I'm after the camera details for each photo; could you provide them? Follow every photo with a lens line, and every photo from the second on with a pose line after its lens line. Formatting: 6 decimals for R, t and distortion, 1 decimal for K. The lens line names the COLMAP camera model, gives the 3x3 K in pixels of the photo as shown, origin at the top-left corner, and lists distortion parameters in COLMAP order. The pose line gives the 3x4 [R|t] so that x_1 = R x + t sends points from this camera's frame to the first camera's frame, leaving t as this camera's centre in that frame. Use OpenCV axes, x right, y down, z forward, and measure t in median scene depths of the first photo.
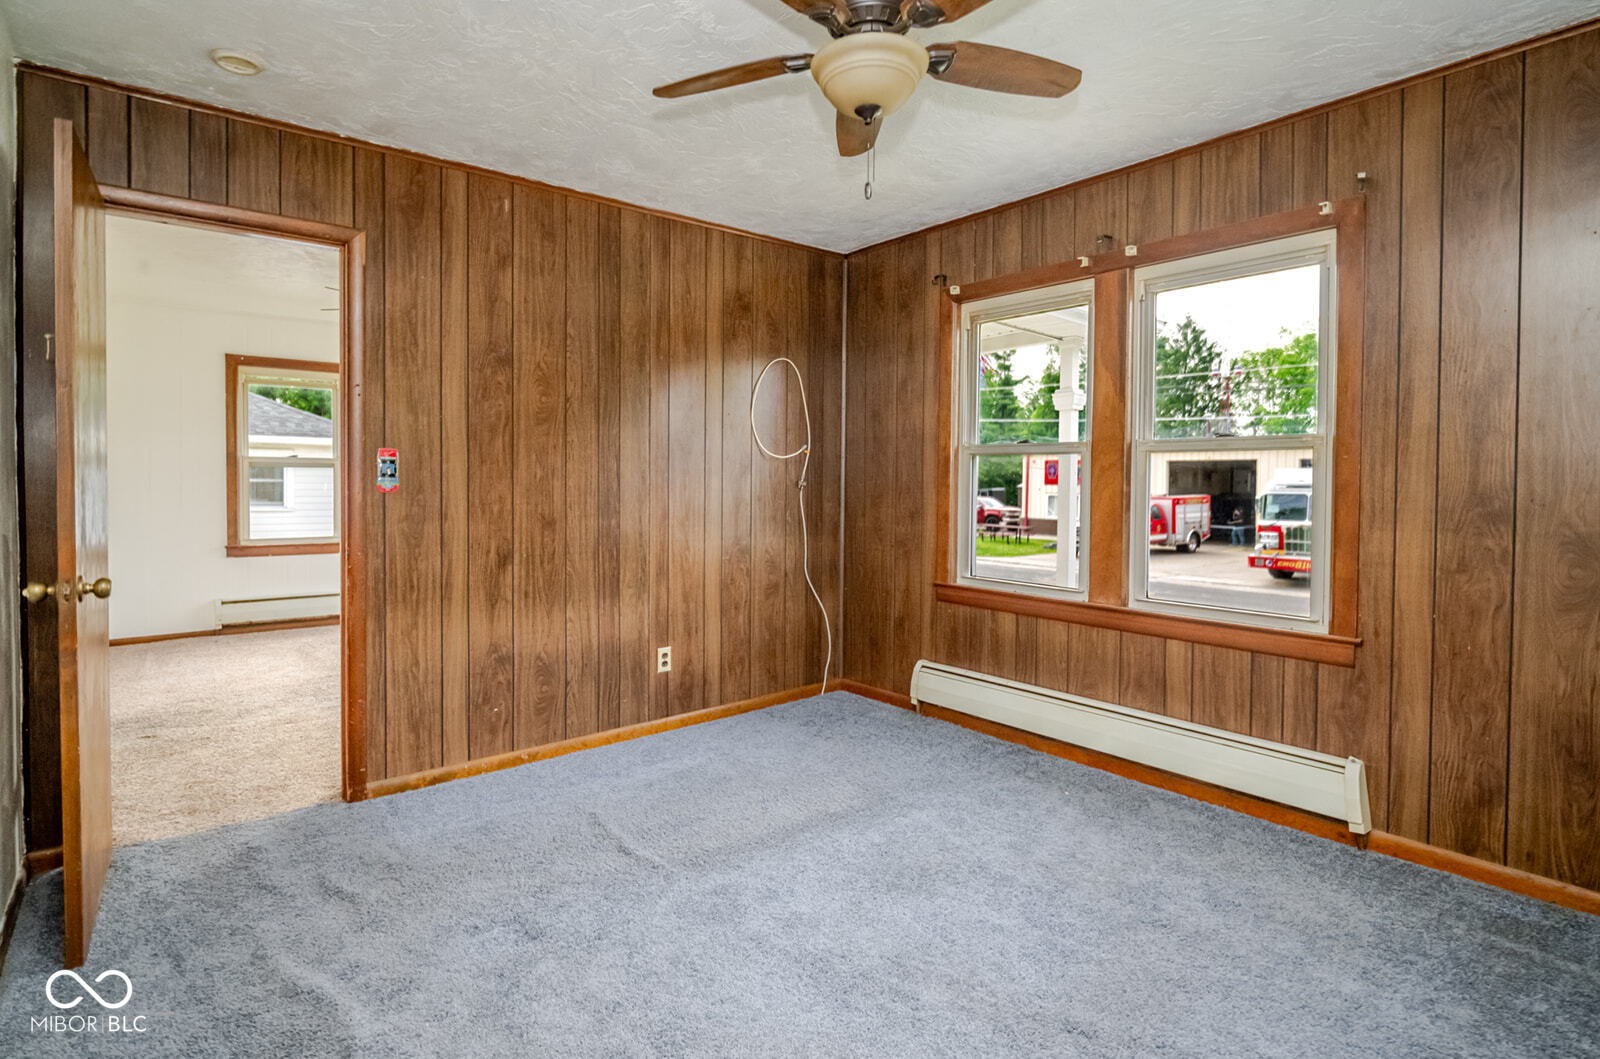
lens RADIAL K [[770.9, 0, 829.0], [0, 770.9, 491.8], [0, 0, 1]] dist [-0.001877, -0.003796]
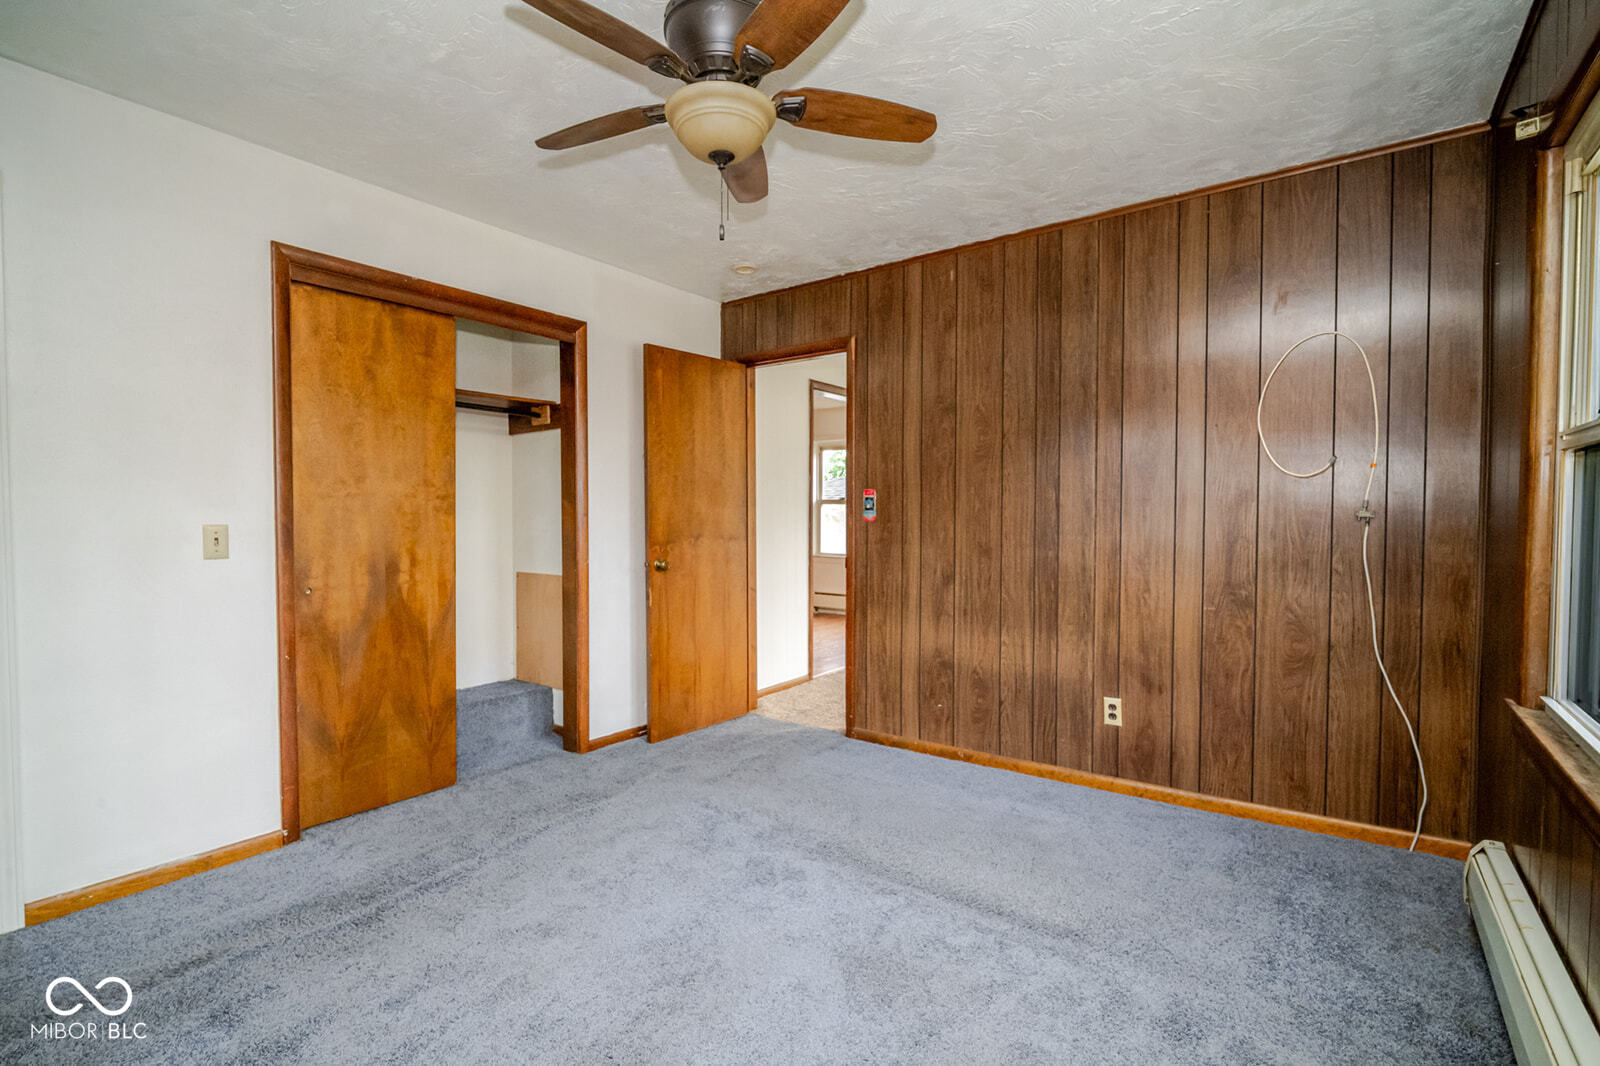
lens RADIAL K [[770.9, 0, 804.4], [0, 770.9, 530.0], [0, 0, 1]] dist [-0.001877, -0.003796]
pose [[0.227413, 0.015002, -0.973683, 0.628491], [-0.011807, 0.999850, 0.012648, 0.000273], [0.973727, 0.008620, 0.227556, 0.490495]]
